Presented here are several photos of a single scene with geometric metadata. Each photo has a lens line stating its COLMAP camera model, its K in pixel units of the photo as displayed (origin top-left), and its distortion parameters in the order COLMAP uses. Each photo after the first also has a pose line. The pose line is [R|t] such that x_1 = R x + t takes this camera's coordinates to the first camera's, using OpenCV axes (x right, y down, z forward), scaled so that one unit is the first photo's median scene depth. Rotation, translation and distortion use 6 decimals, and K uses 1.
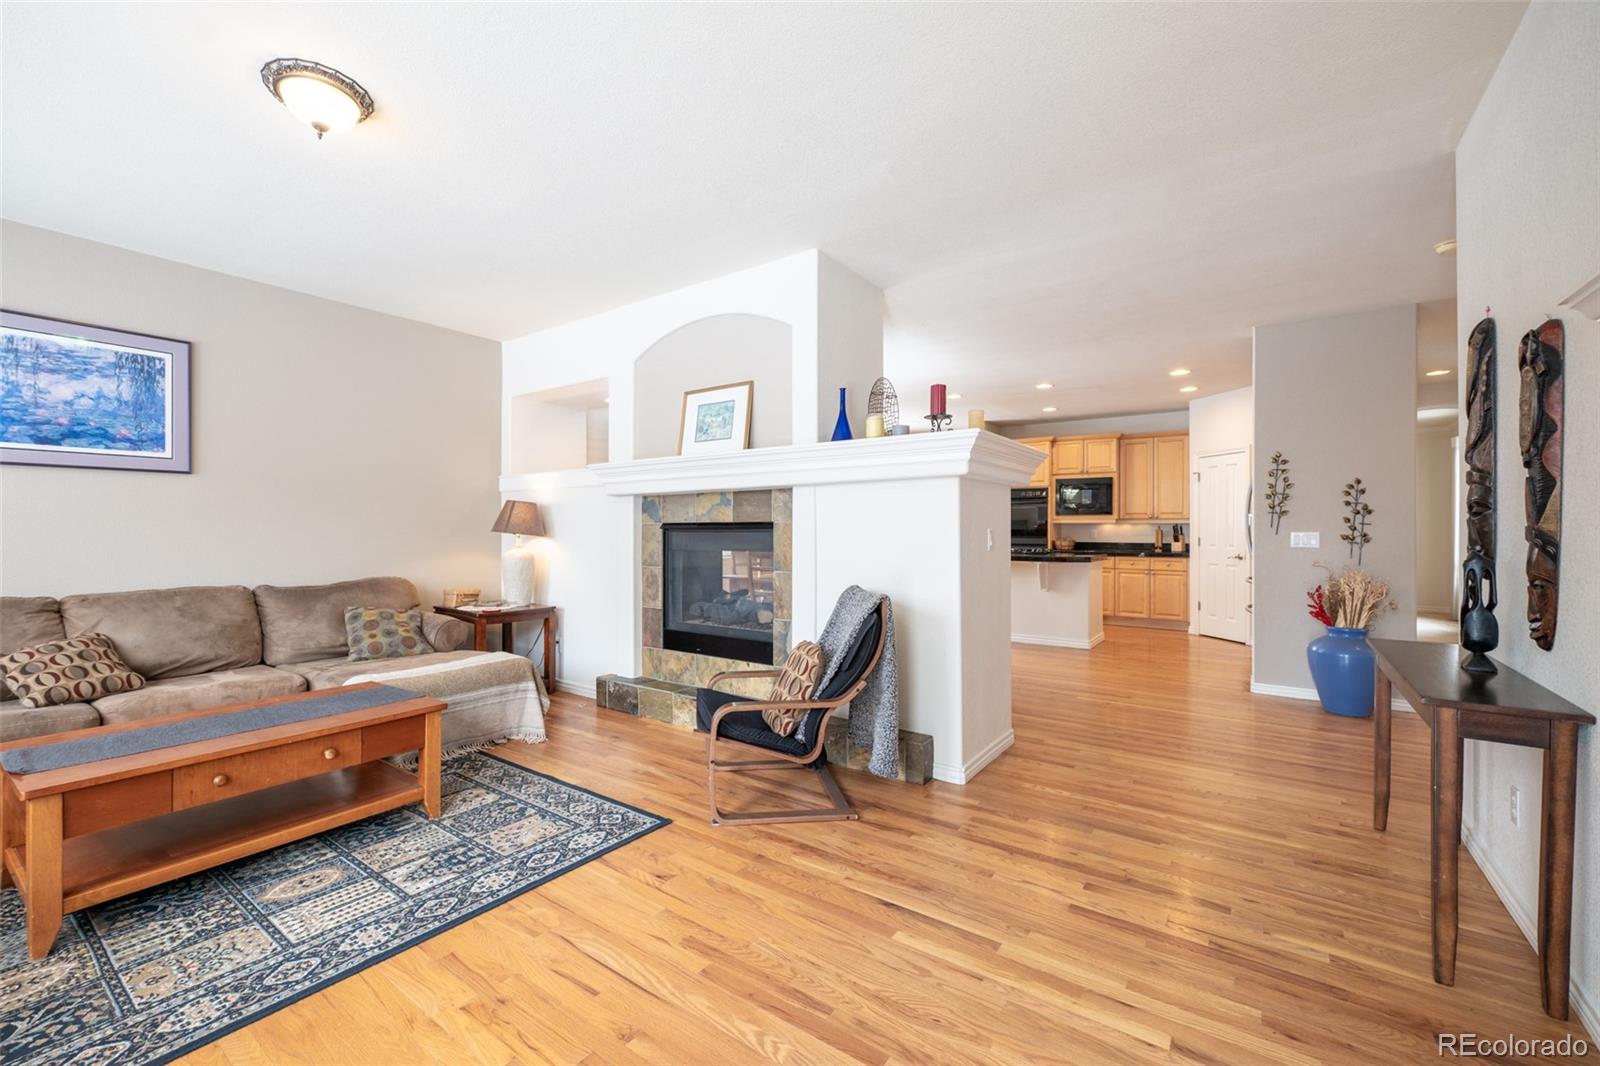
lens RADIAL K [[656.8, 0, 794.0], [0, 656.8, 535.1], [0, 0, 1]] dist [-0.000957, -0.000127]
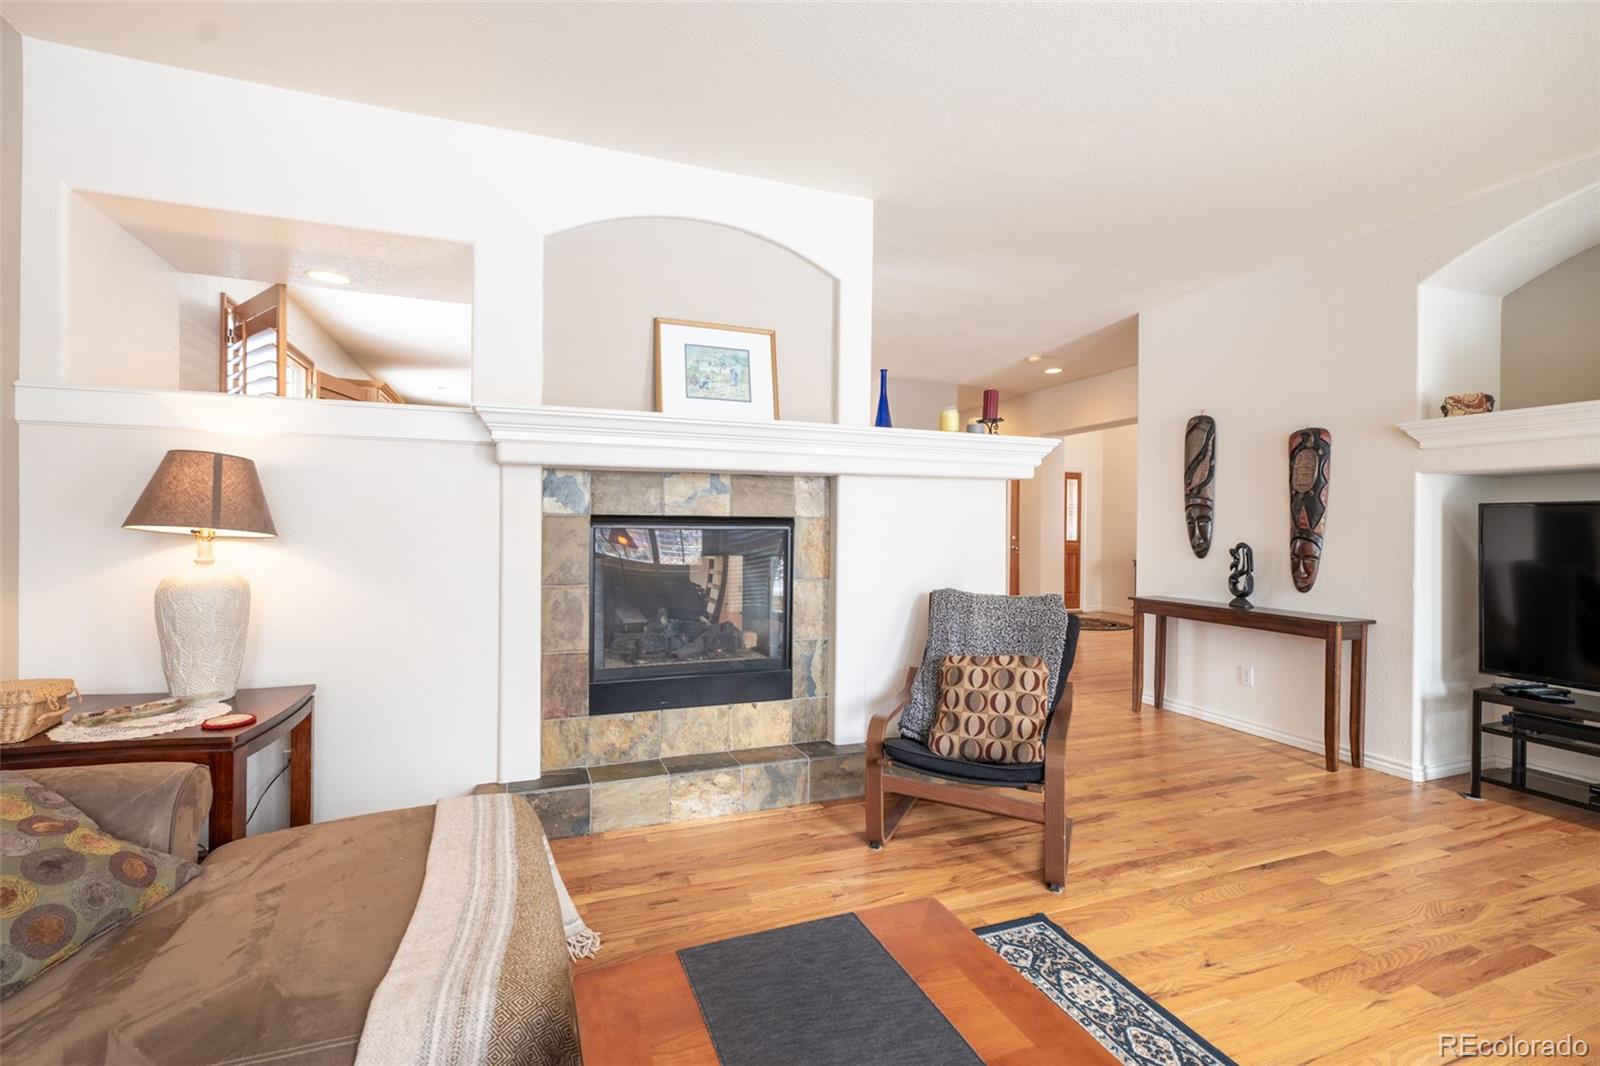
lens RADIAL K [[635.7, 0, 799.6], [0, 635.7, 522.3], [0, 0, 1]] dist [0.002003, 0.000204]
pose [[0.578624, 0.009229, 0.815542, -0.646685], [-0.004586, 0.999957, -0.008062, -0.006935], [-0.815581, 0.000925, 0.578642, 0.544895]]
